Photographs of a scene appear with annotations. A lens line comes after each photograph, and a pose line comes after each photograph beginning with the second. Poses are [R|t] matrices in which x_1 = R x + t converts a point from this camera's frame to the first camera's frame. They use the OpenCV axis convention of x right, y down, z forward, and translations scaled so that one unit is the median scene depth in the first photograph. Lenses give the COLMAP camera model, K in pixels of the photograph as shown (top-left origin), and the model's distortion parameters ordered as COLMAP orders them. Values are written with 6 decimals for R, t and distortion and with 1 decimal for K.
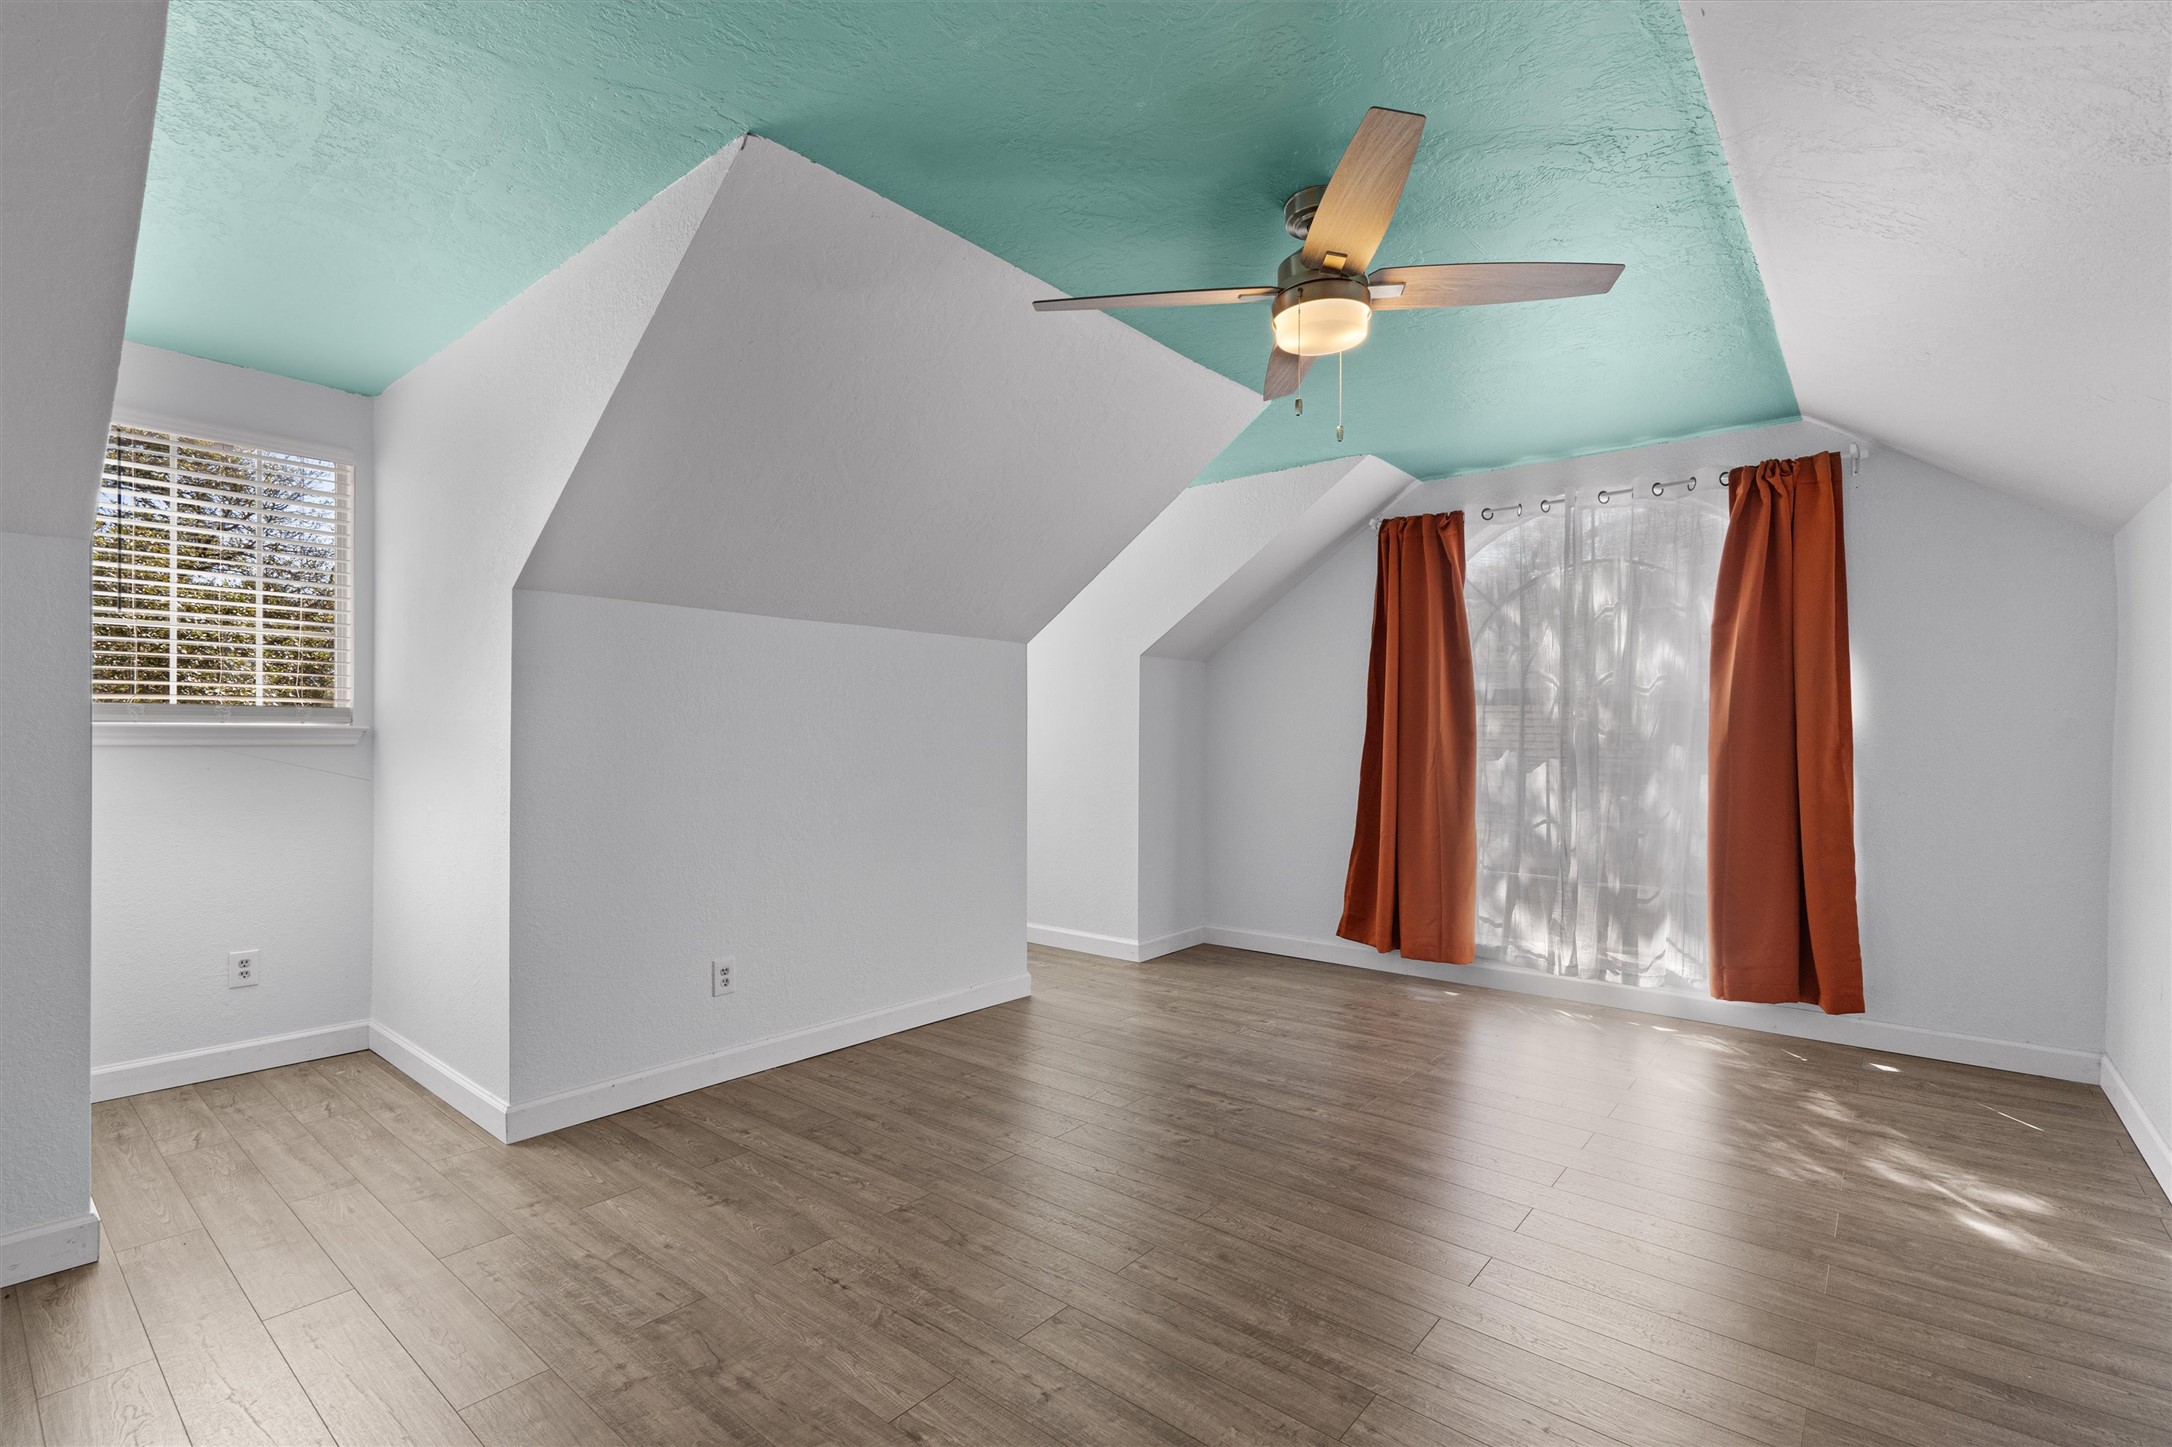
lens RADIAL K [[983.4, 0, 1092.3], [0, 983.4, 731.4], [0, 0, 1]] dist [-0.004033, -0.000220]
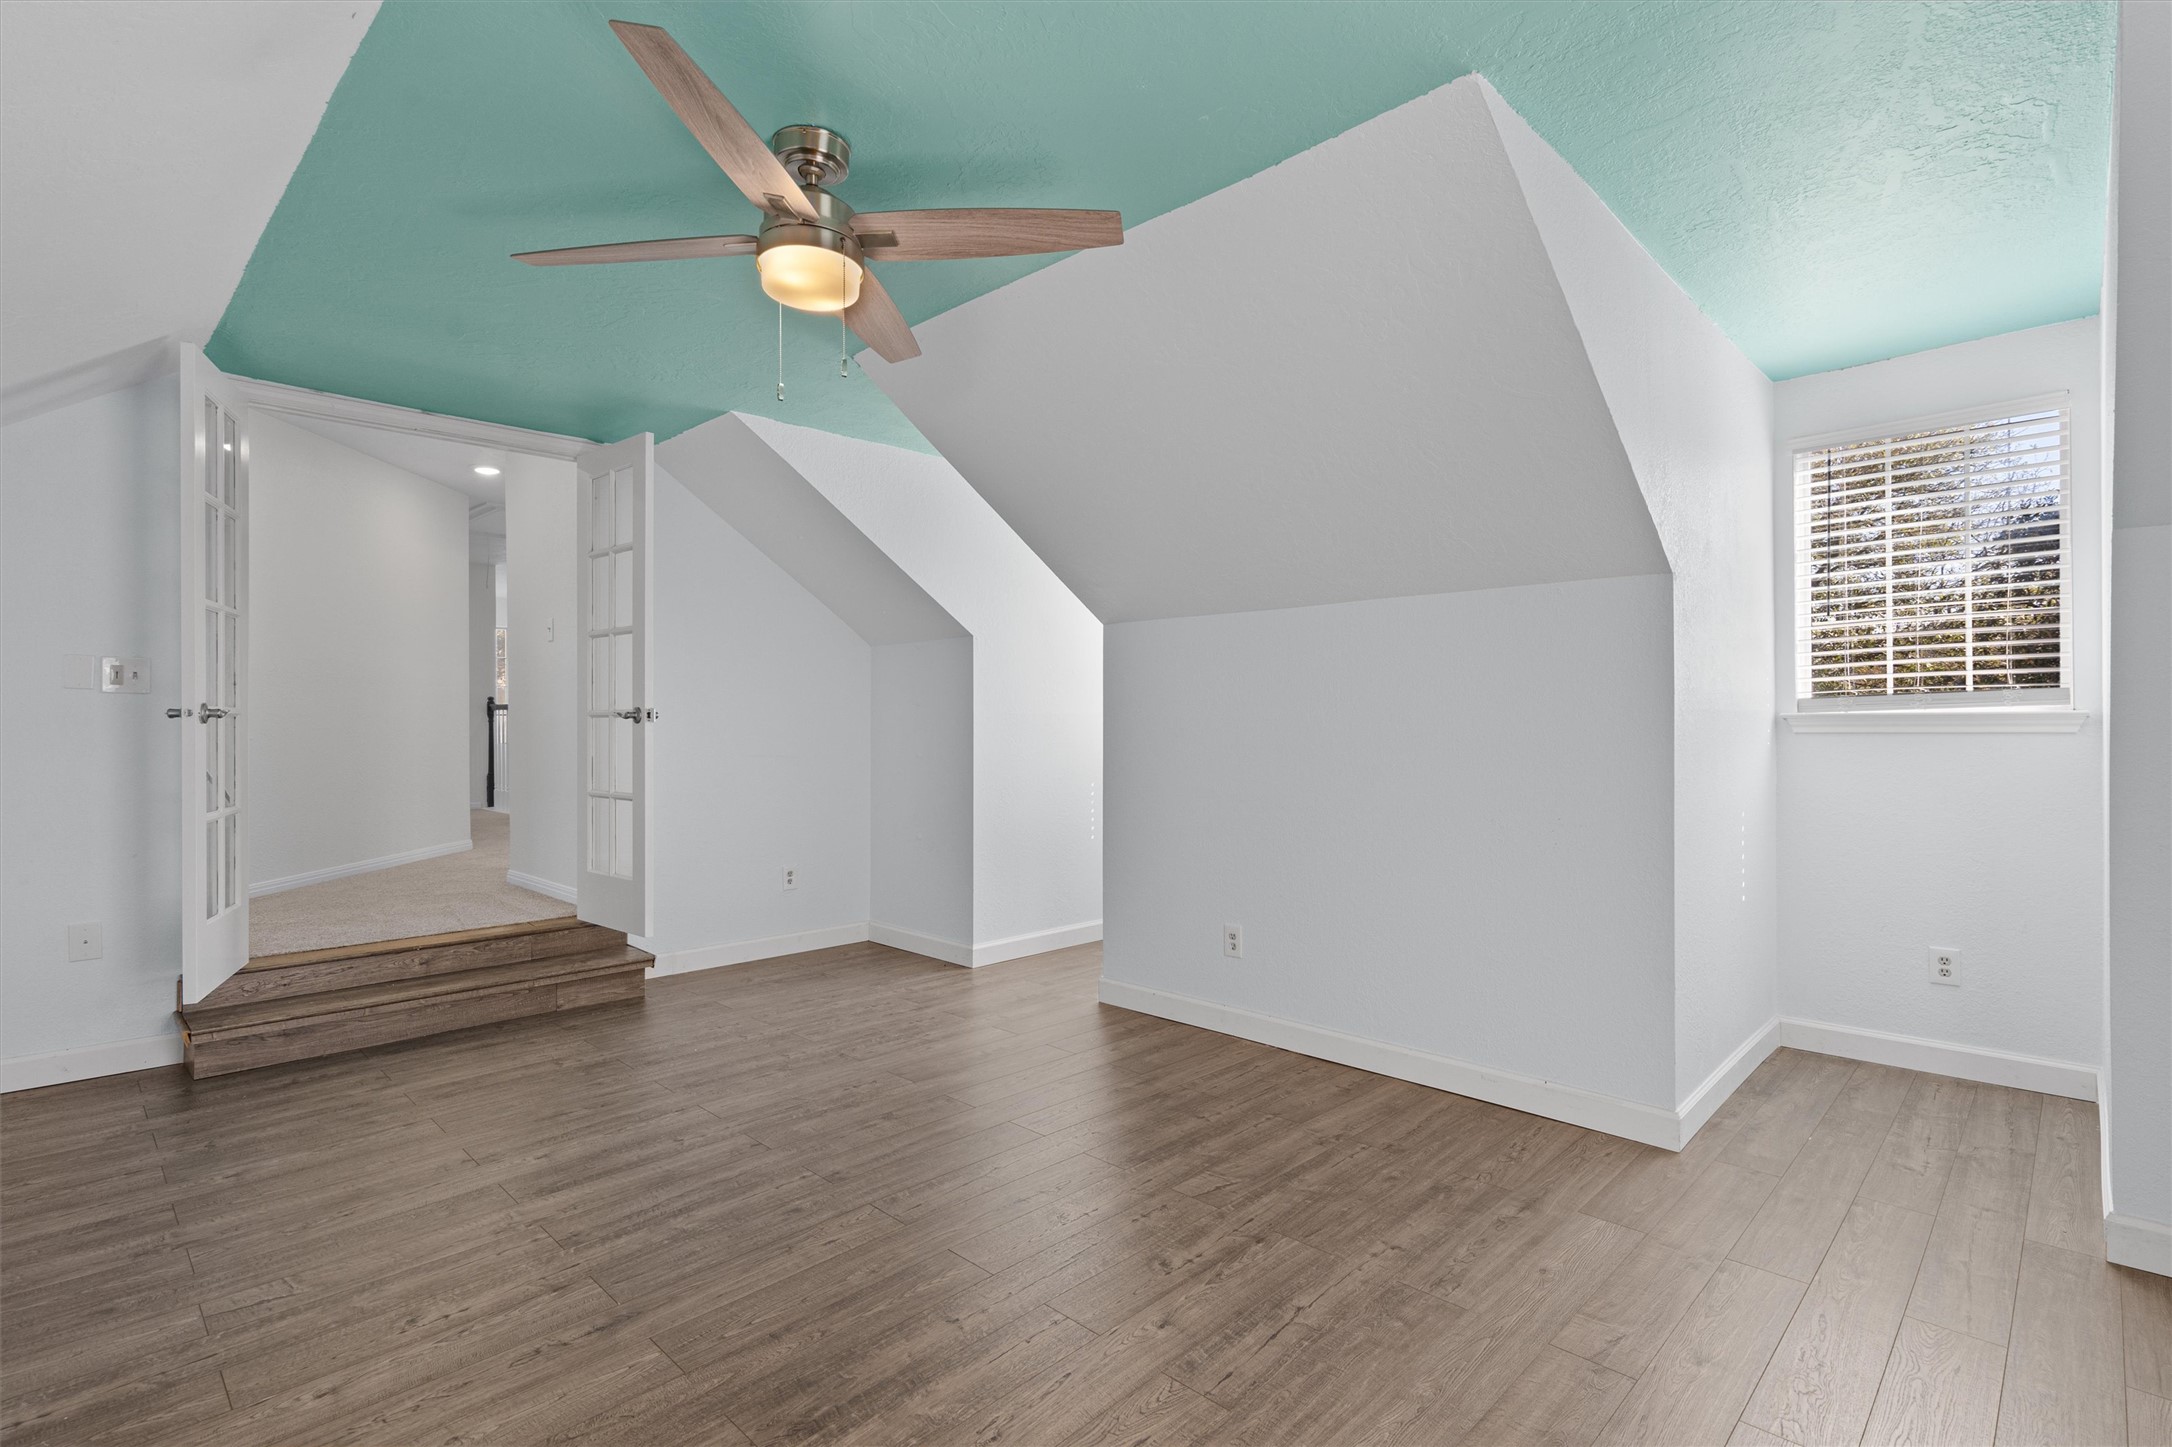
lens RADIAL K [[1035.0, 0, 1092.6], [0, 1035.0, 720.4], [0, 0, 1]] dist [-0.006065, -0.000374]
pose [[-0.076585, -0.006625, -0.997041, 0.821662], [0.007263, 0.999948, -0.007203, 0.003060], [0.997037, -0.007793, -0.076533, 0.933118]]
